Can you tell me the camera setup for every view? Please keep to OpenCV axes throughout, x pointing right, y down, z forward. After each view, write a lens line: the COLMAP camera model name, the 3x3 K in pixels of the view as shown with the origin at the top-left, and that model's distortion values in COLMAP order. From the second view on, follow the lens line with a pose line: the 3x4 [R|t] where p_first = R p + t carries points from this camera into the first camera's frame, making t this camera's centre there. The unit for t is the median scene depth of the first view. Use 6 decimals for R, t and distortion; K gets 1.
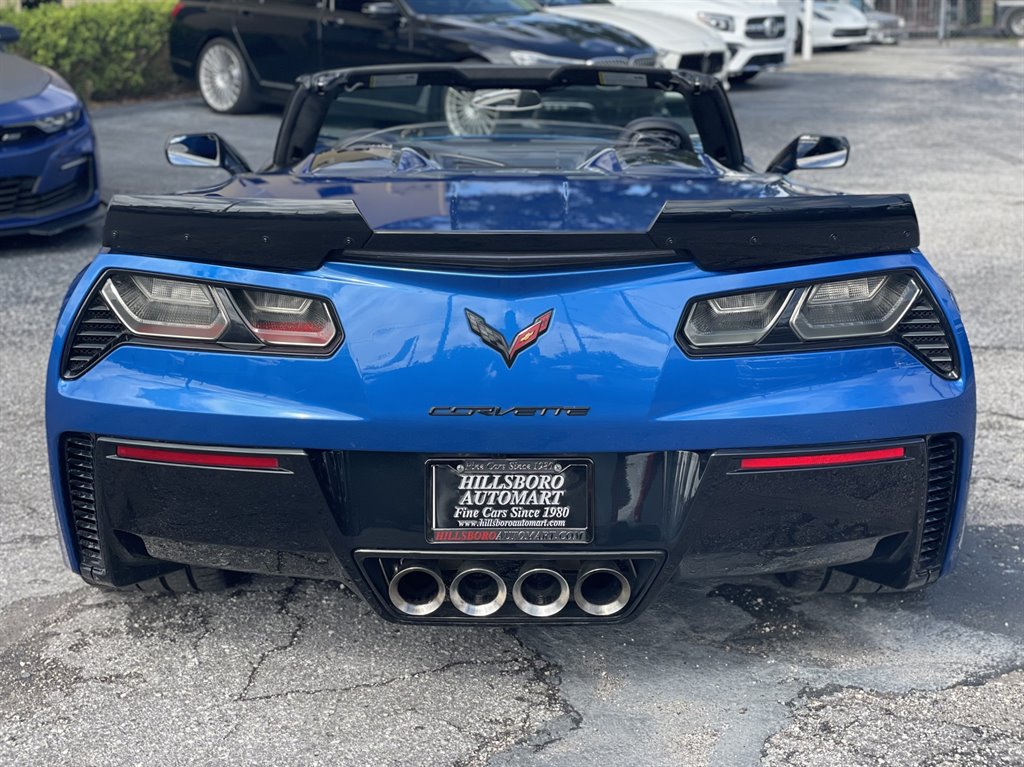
lens RADIAL K [[1535.2, 0, 508.3], [0, 1535.2, 377.4], [0, 0, 1]] dist [0.096839, 0.000000]
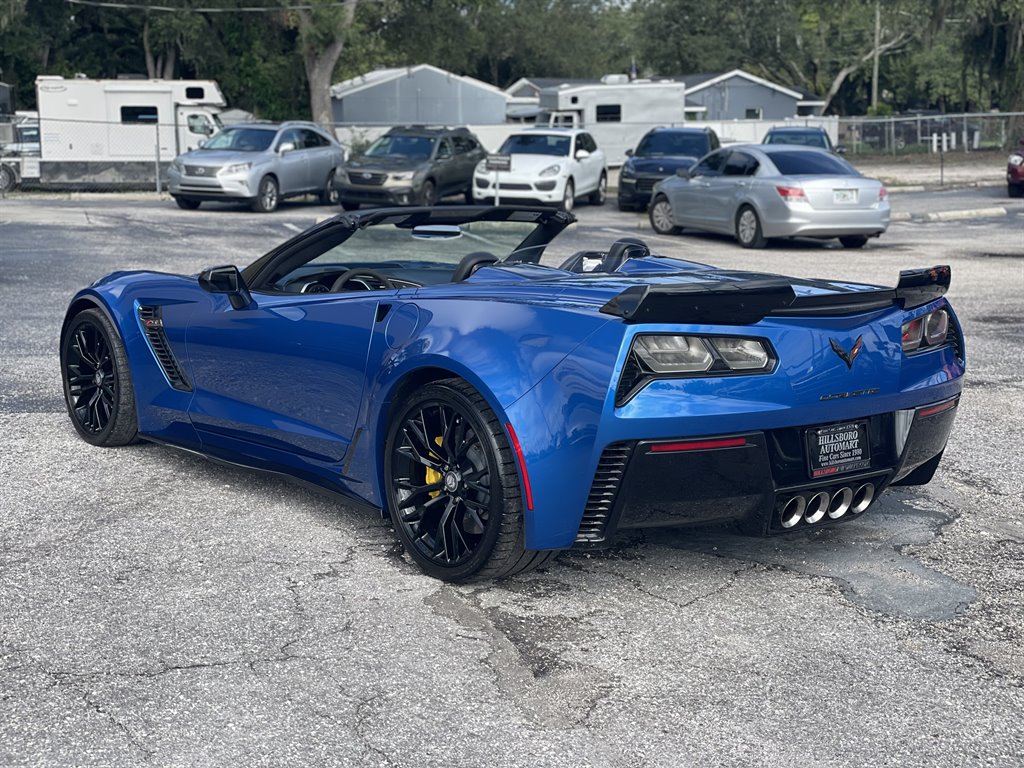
lens RADIAL K [[1535.2, 0, 523.1], [0, 1535.2, 369.5], [0, 0, 1]] dist [0.096839, 0.000000]
pose [[0.776605, -0.079433, 0.624960, -1.359352], [0.133365, 0.990265, -0.039862, 0.013691], [-0.615710, 0.114305, 0.779638, -0.150474]]
